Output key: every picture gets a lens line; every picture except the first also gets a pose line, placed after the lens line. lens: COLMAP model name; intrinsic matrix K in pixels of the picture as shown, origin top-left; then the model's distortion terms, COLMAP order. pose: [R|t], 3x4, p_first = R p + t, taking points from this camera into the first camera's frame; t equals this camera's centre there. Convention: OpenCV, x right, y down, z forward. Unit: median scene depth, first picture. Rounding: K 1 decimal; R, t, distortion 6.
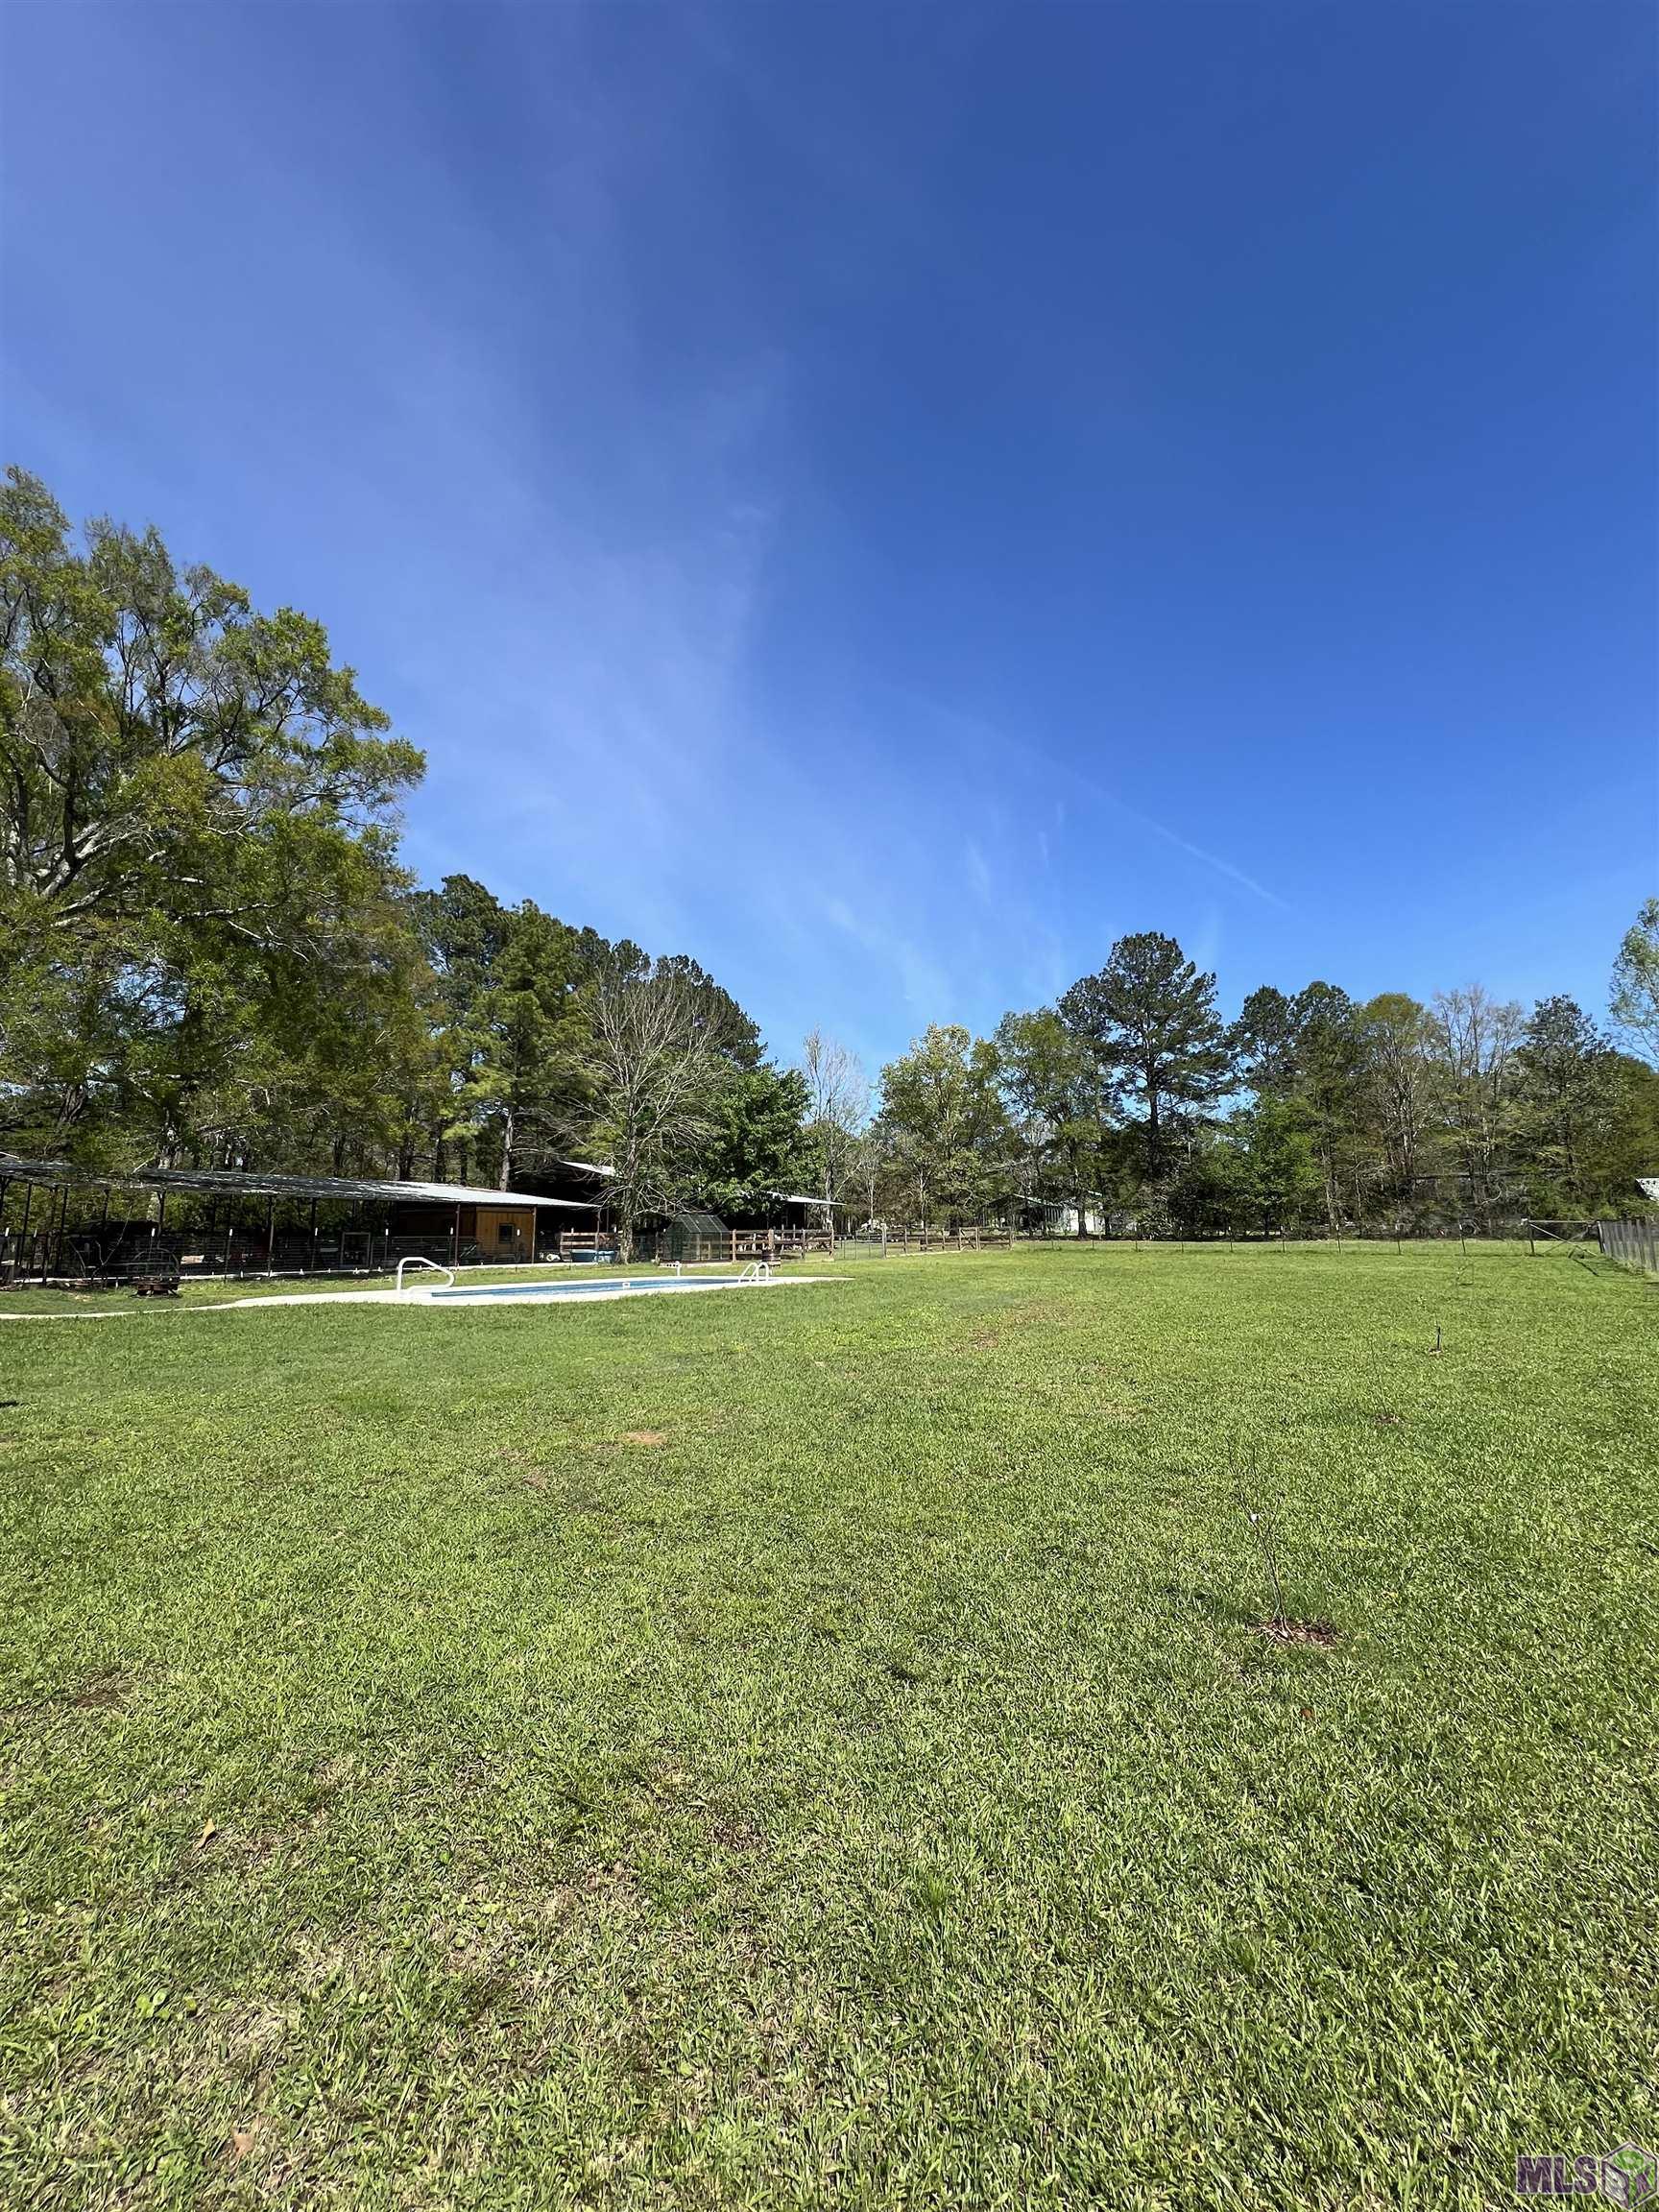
lens RADIAL K [[881.5, 0, 833.6], [0, 881.5, 1098.0], [0, 0, 1]] dist [-0.001489, 0.000564]
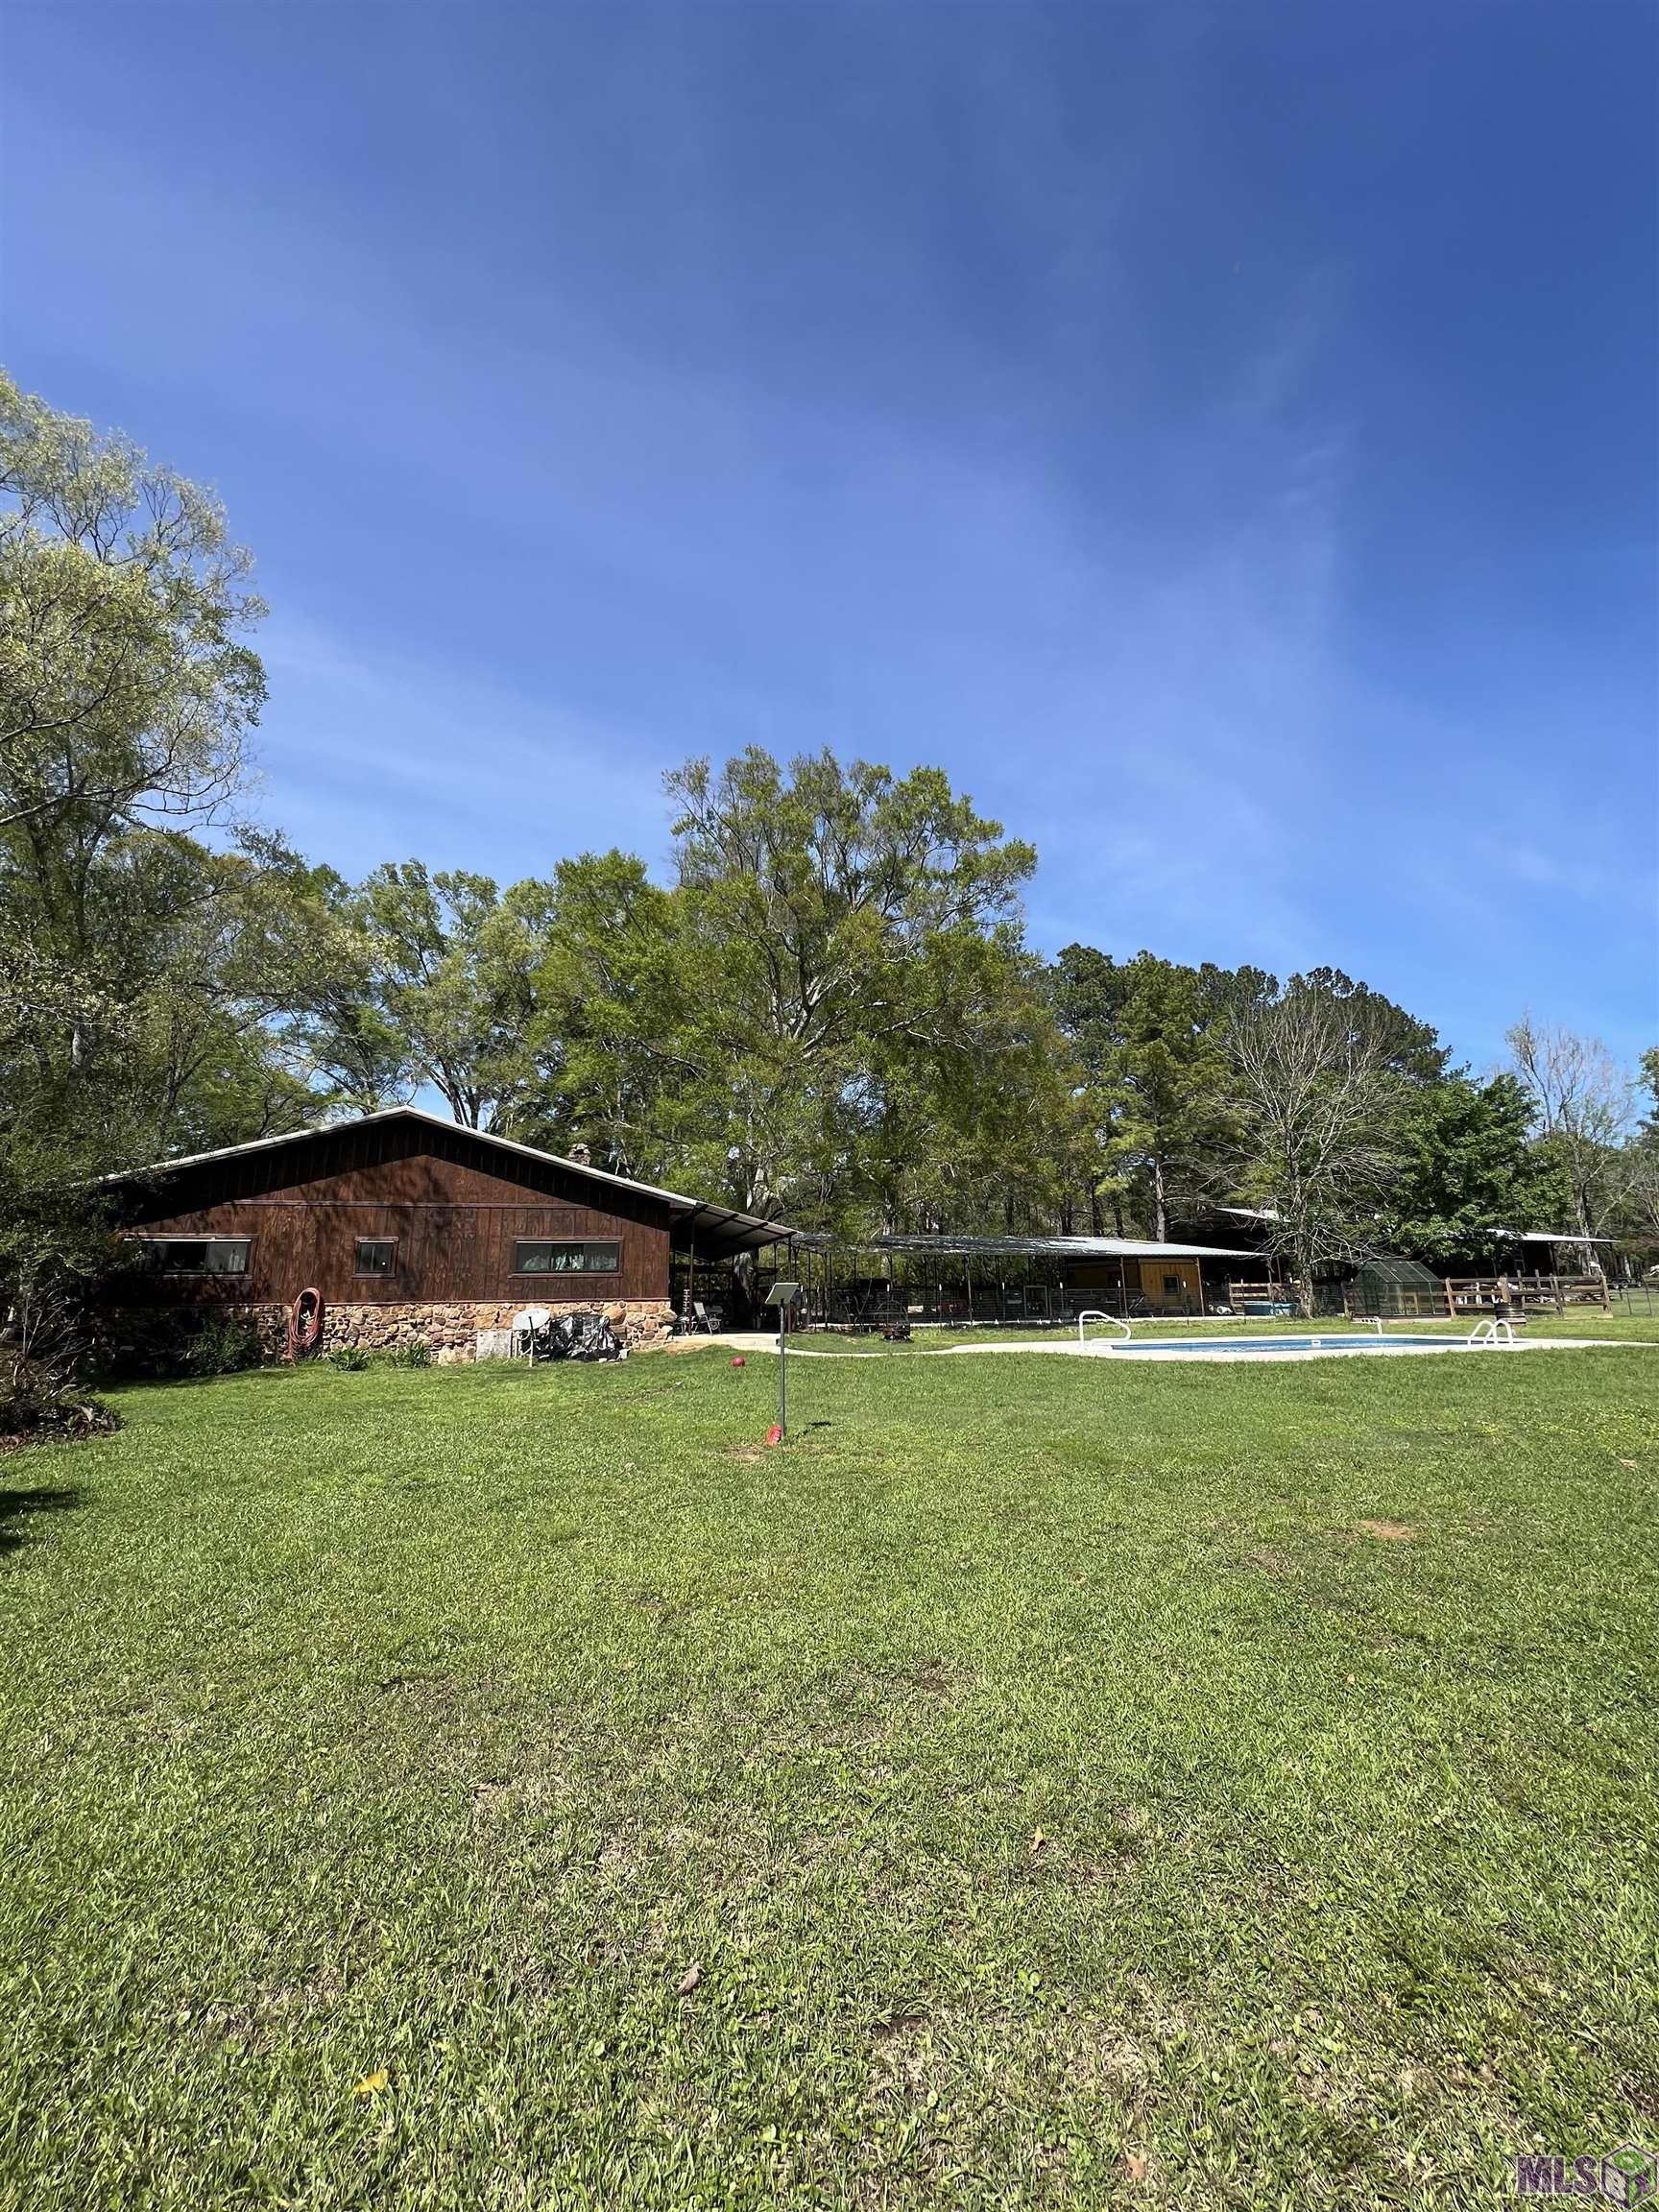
lens RADIAL K [[881.5, 0, 833.6], [0, 881.5, 1098.0], [0, 0, 1]] dist [-0.001489, 0.000564]
pose [[0.761643, -0.143628, -0.631879, -0.005244], [0.109552, 0.989631, -0.092896, -0.004808], [0.638669, 0.001530, 0.769480, -0.006018]]
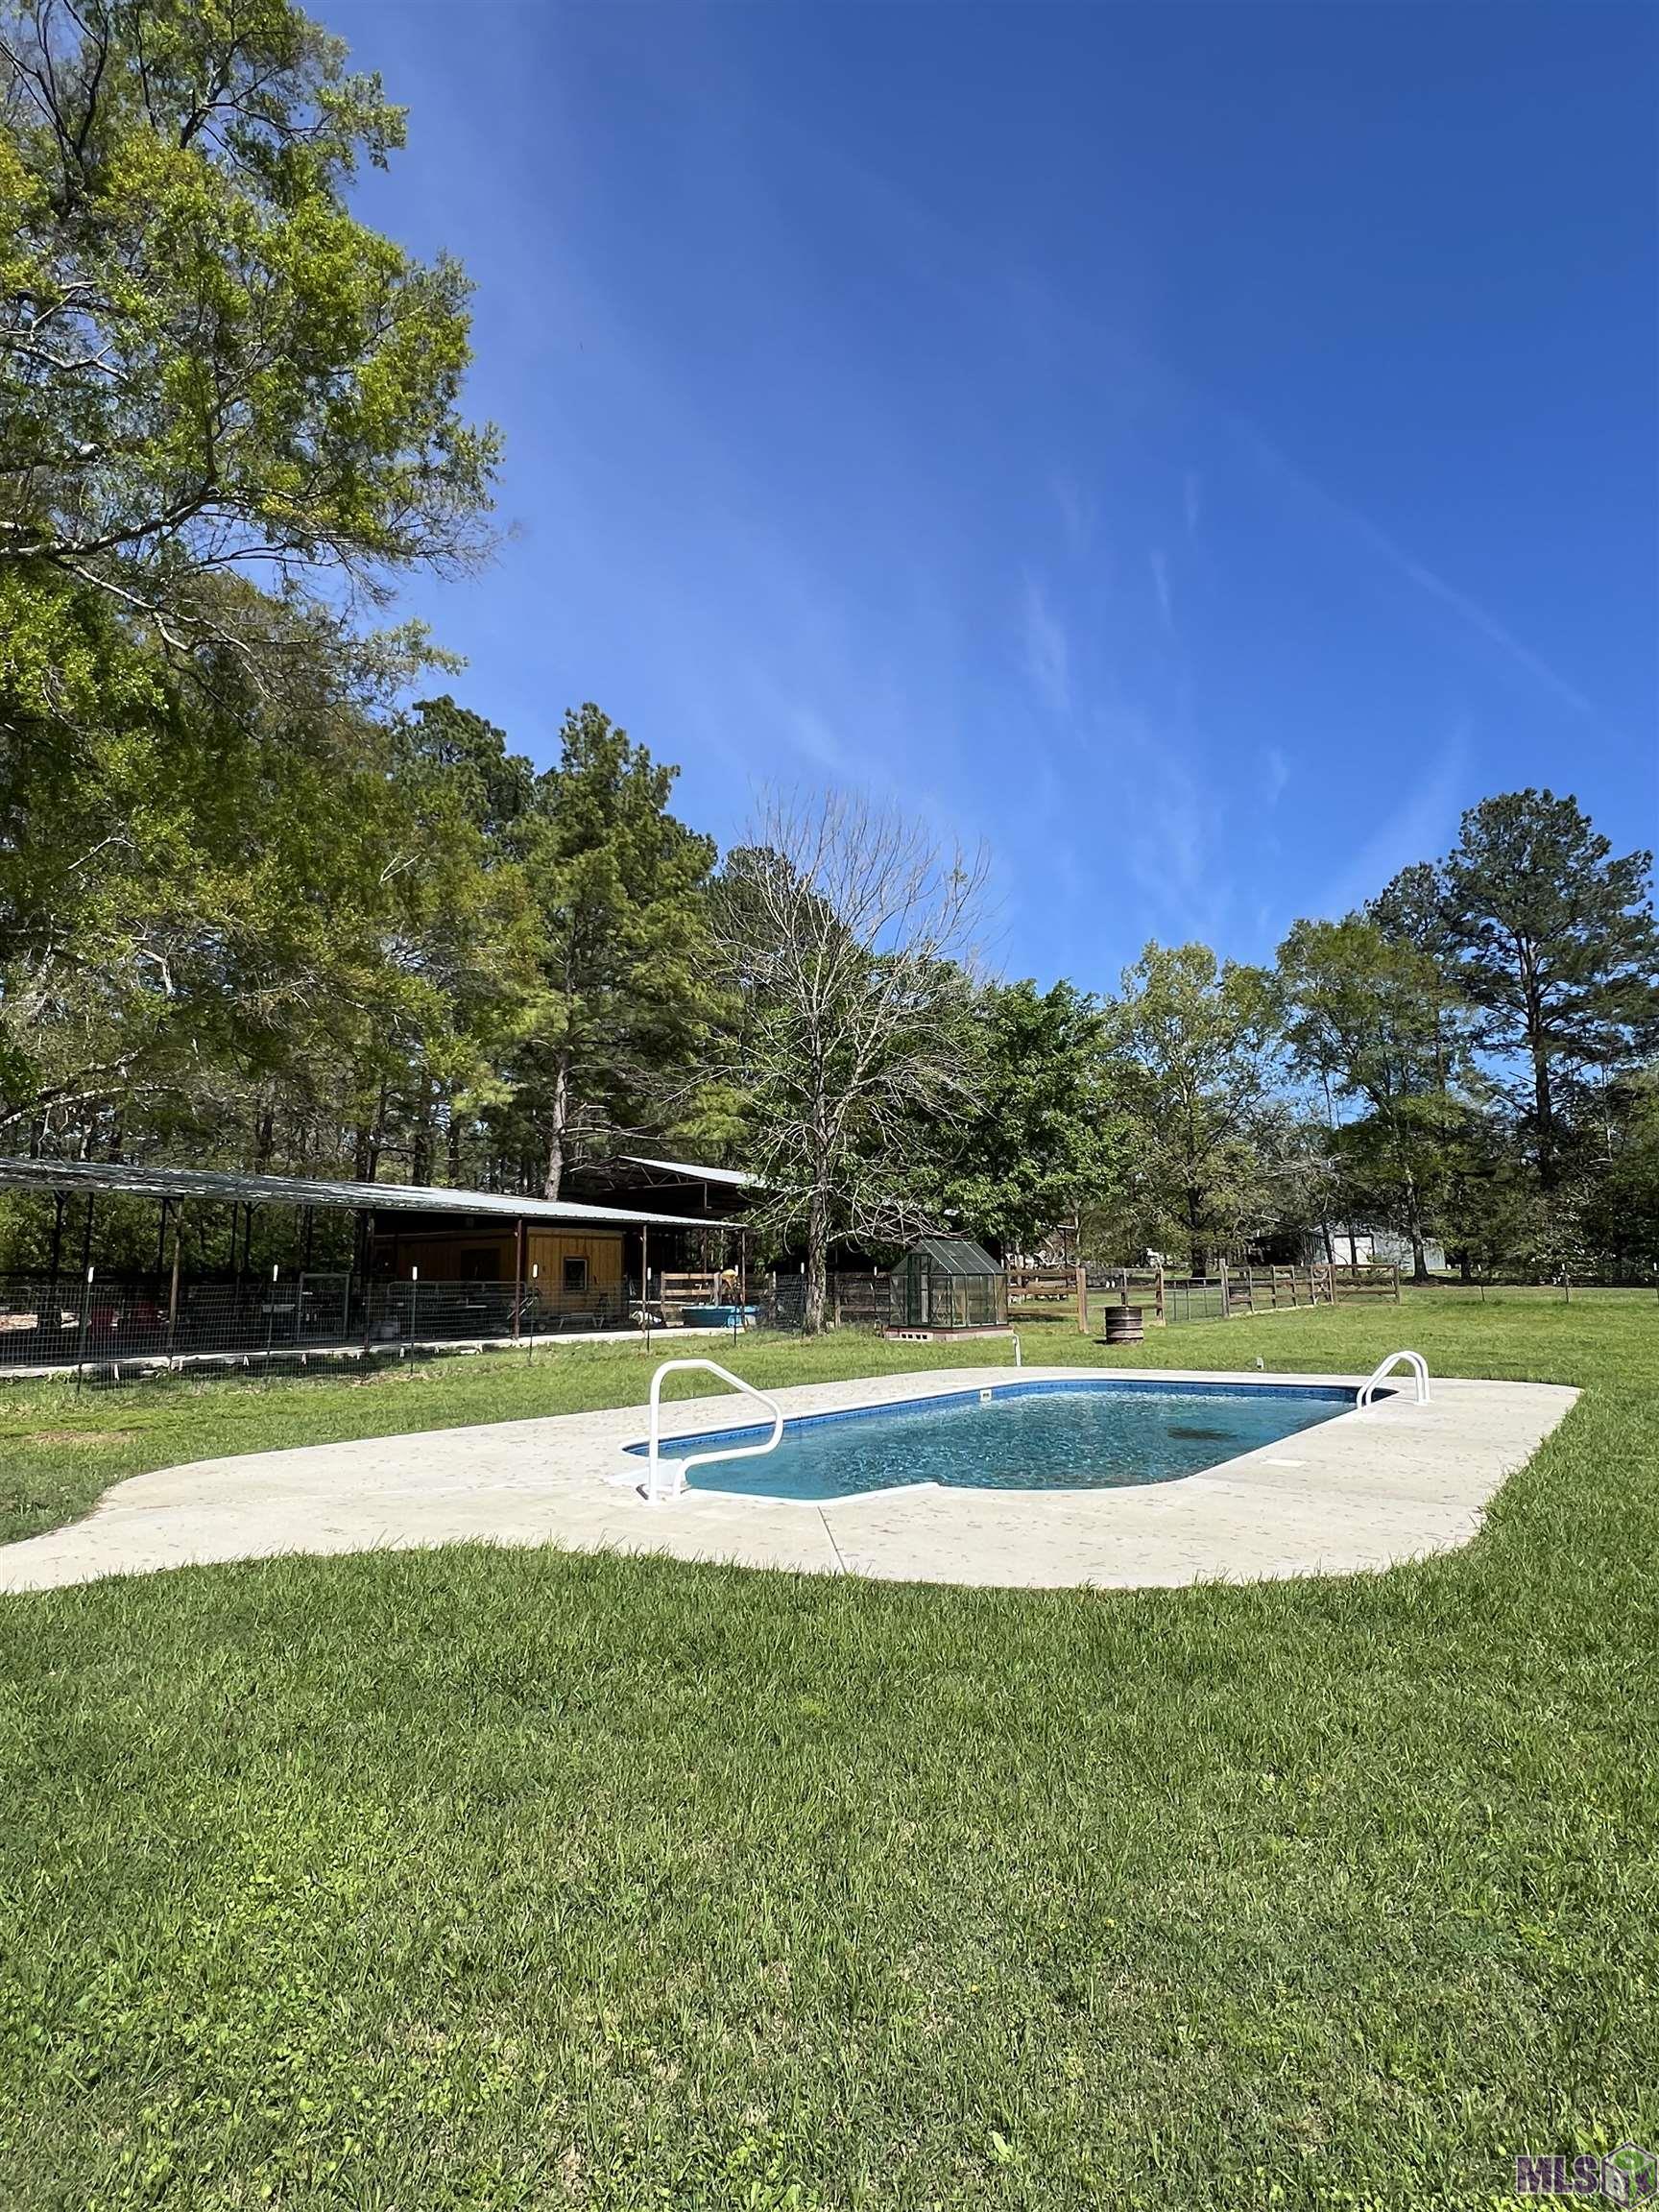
lens RADIAL K [[1163.6, 0, 820.7], [0, 1163.6, 1096.5], [0, 0, 1]] dist [-0.000636, 0.000447]
pose [[0.999002, -0.008516, -0.043857, -0.220438], [0.008448, 0.999963, -0.001757, 0.052987], [0.043871, 0.001384, 0.999036, 0.330847]]
